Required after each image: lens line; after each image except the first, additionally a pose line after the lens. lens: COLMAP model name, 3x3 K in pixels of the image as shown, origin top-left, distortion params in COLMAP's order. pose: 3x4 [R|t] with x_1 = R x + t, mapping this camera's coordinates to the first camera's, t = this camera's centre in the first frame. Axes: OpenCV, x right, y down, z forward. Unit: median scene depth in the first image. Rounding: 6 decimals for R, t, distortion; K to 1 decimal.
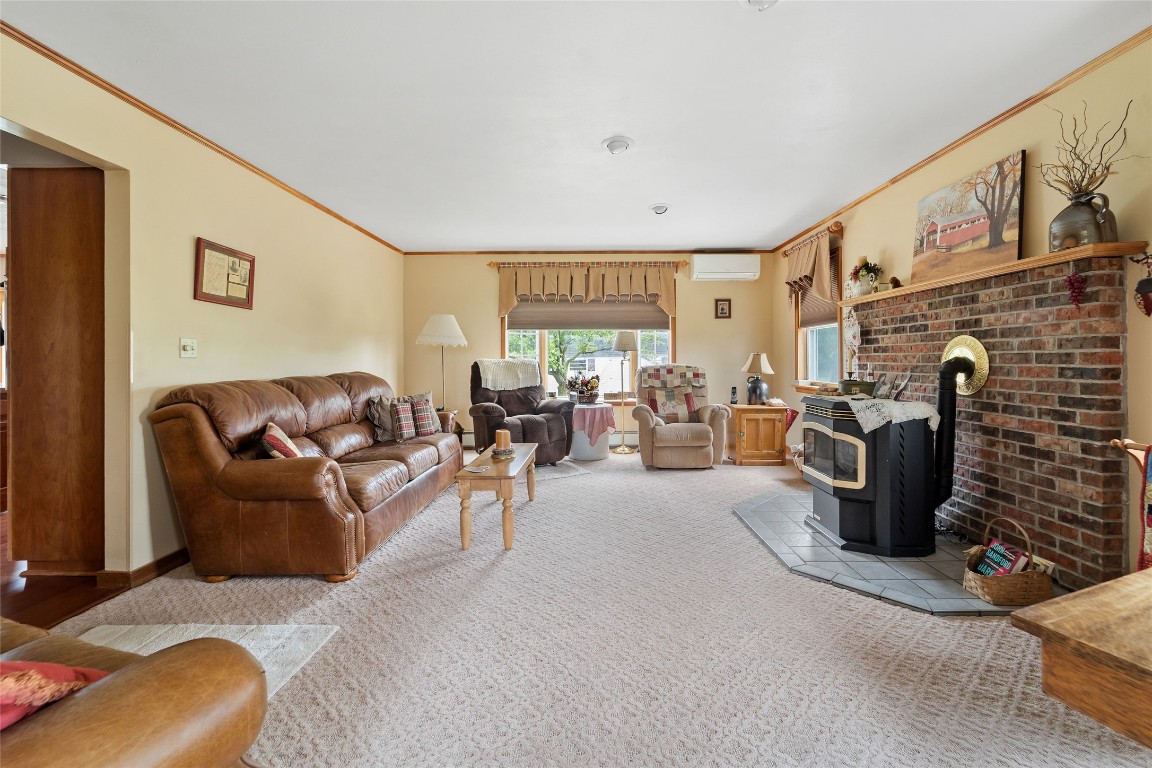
lens RADIAL K [[487.4, 0, 563.1], [0, 487.4, 355.3], [0, 0, 1]] dist [0.002855, -0.002540]
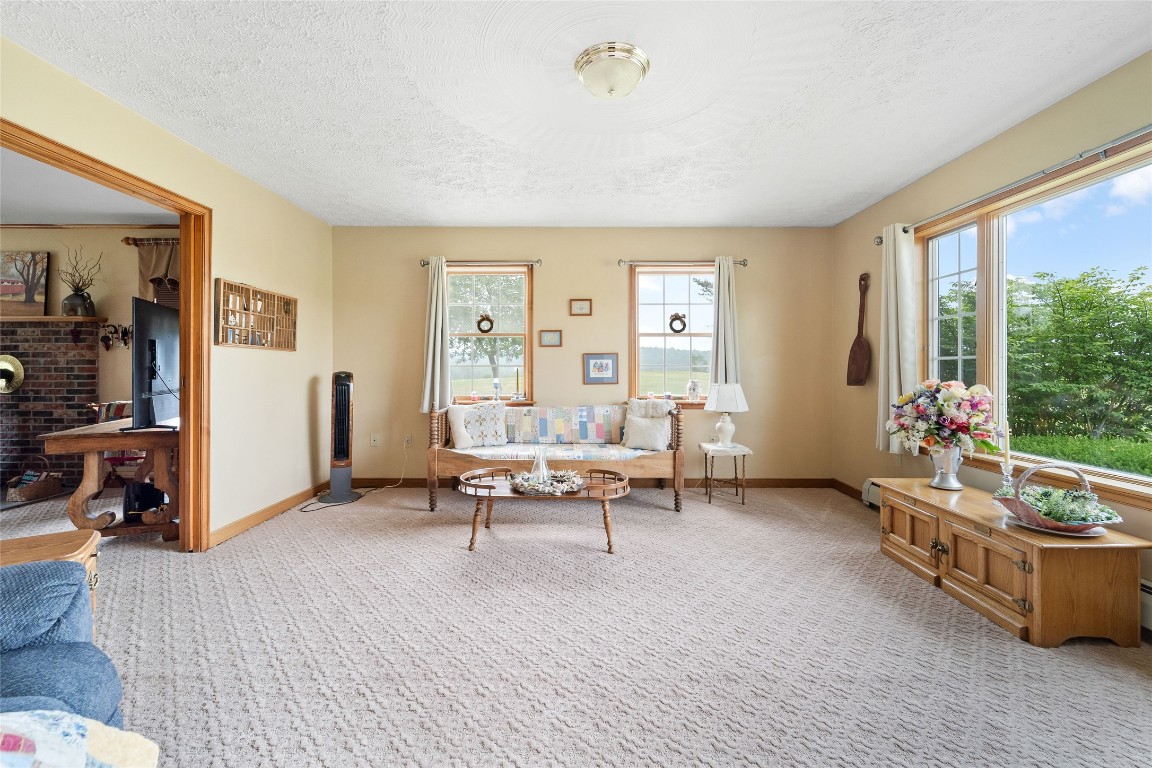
lens RADIAL K [[487.4, 0, 608.4], [0, 487.4, 365.6], [0, 0, 1]] dist [0.002855, -0.002540]
pose [[-0.032789, 0.002632, 0.999459, -0.907672], [-0.008274, 0.999962, -0.002905, -0.020665], [-0.999428, -0.008365, -0.032766, -0.998734]]
